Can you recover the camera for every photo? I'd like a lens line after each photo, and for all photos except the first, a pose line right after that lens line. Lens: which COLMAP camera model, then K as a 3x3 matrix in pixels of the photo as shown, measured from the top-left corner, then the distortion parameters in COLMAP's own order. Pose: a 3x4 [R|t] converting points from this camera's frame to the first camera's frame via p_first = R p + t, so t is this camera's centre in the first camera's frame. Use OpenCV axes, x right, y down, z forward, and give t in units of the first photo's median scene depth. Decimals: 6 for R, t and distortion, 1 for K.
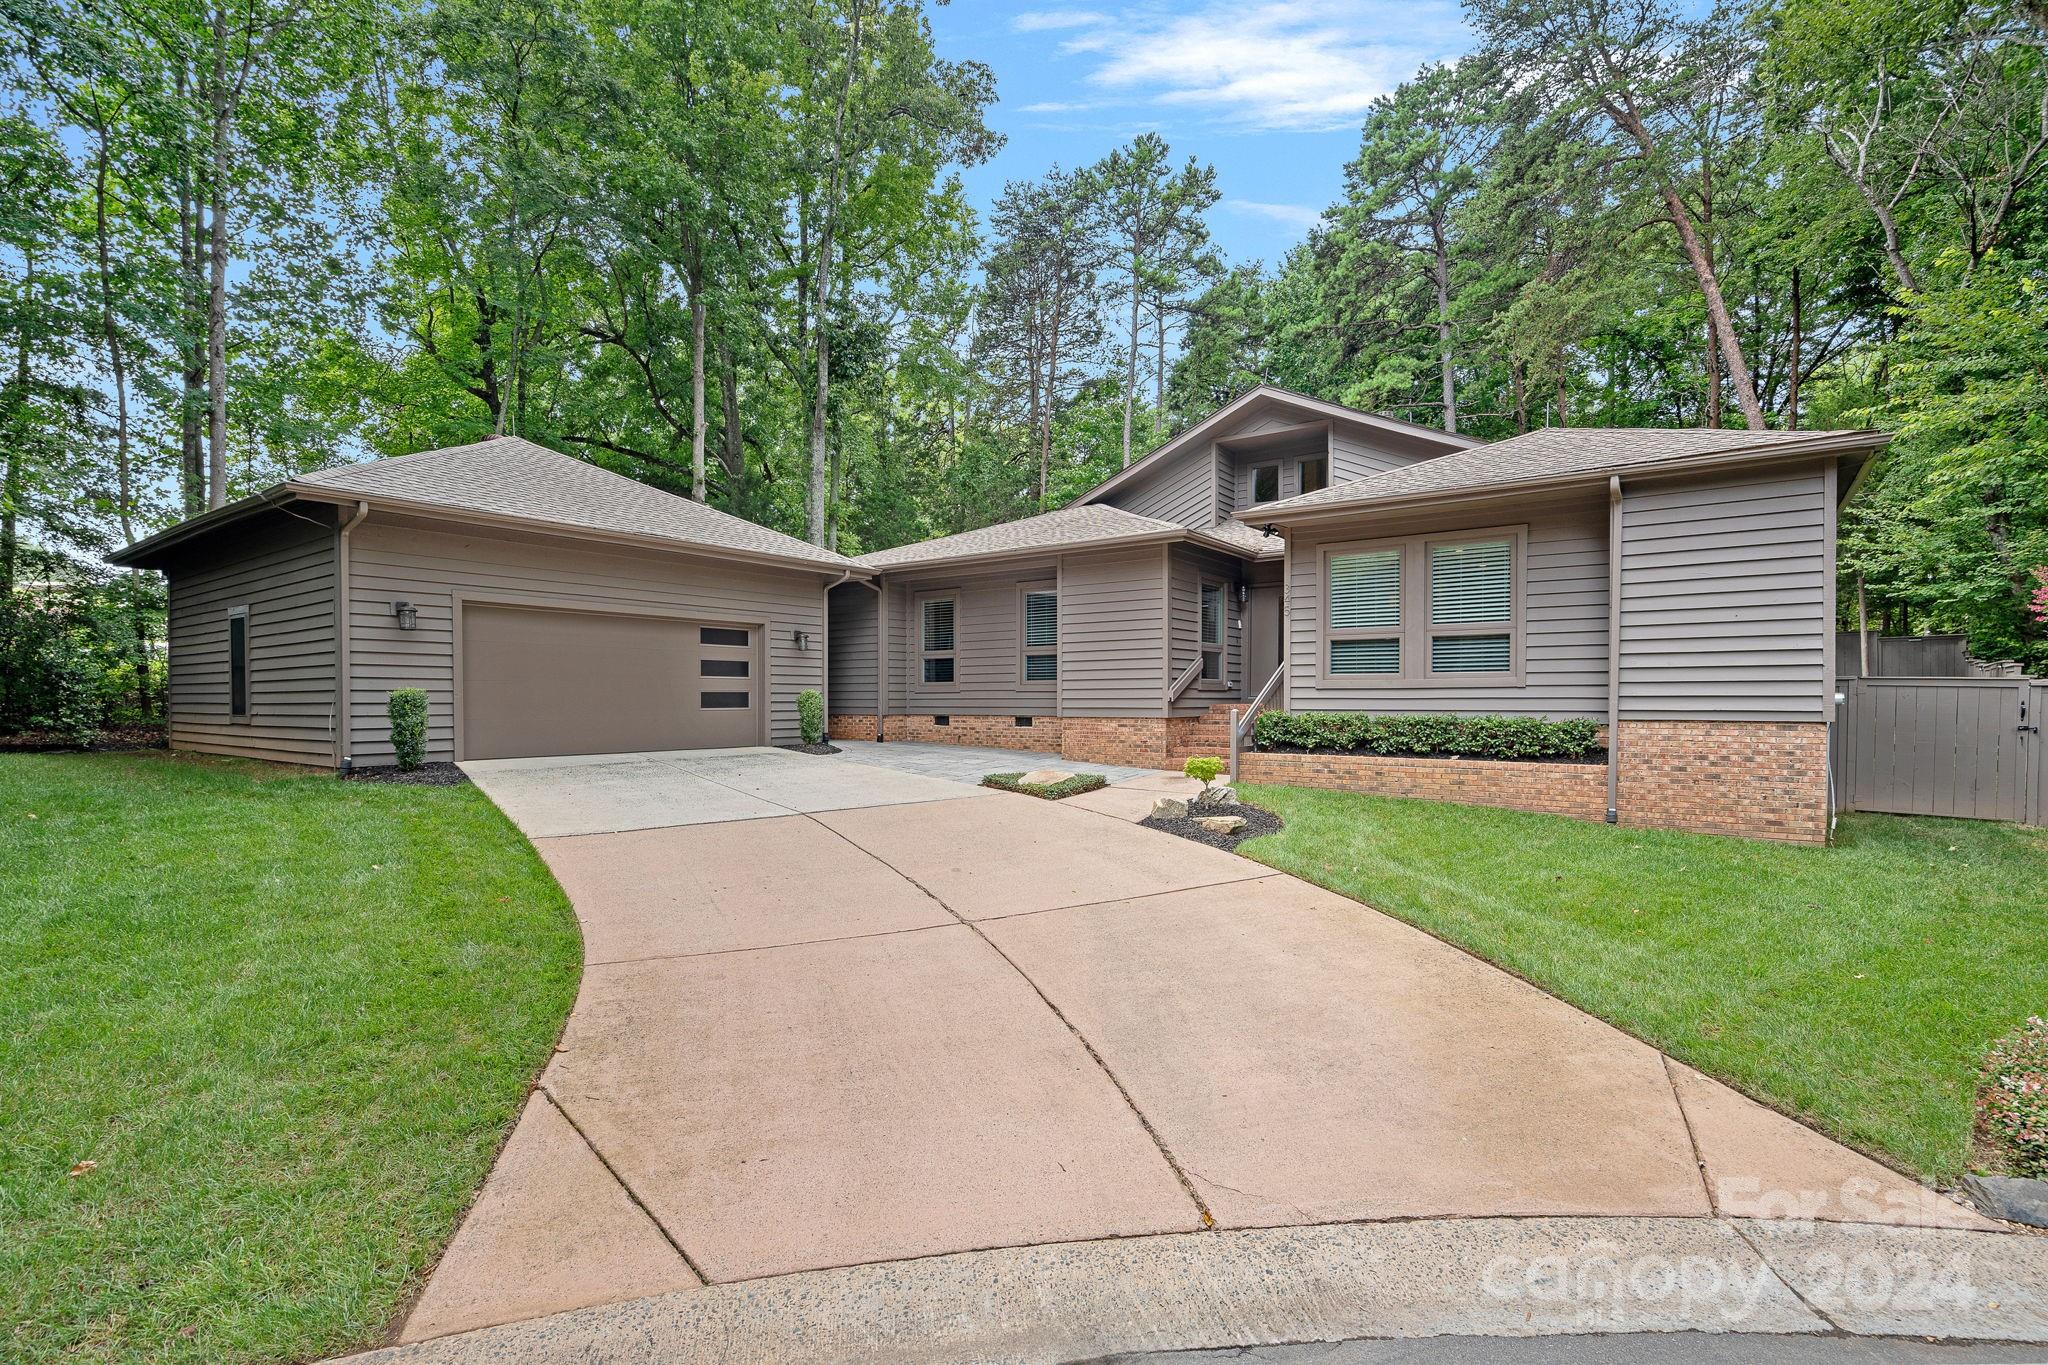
lens RADIAL K [[926.0, 0, 1028.6], [0, 926.0, 673.0], [0, 0, 1]] dist [0.000256, 0.000506]
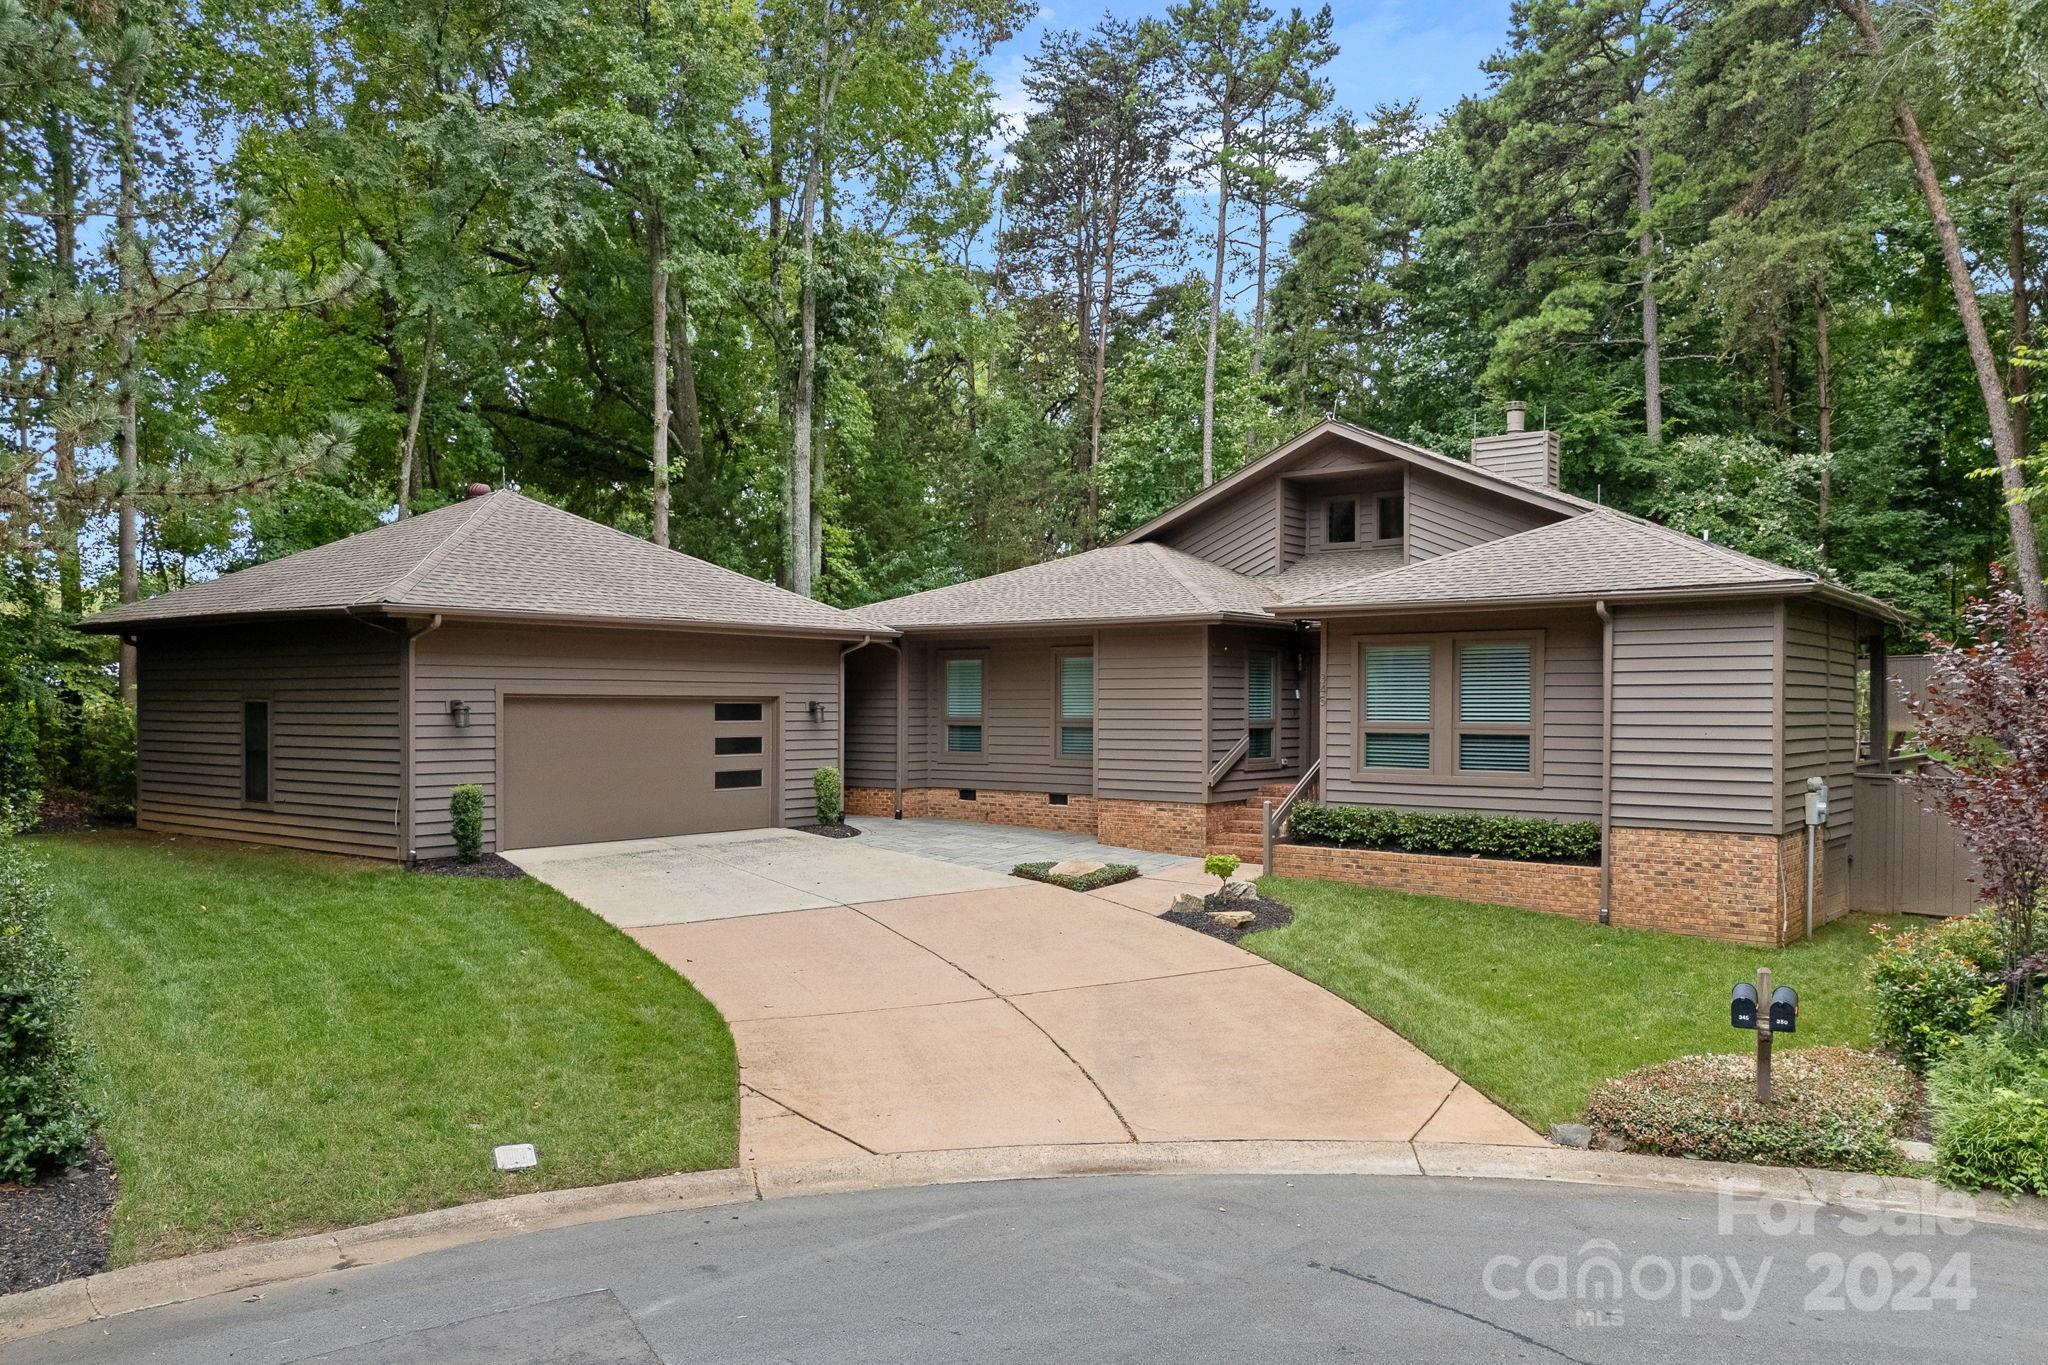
lens RADIAL K [[1472.9, 0, 1011.6], [0, 1472.9, 682.0], [0, 0, 1]] dist [0.119476, -0.208587]
pose [[0.998740, -0.000082, -0.050183, 0.029944], [0.000798, 0.999898, 0.014234, -0.115033], [0.050177, -0.014257, 0.998639, -0.613388]]
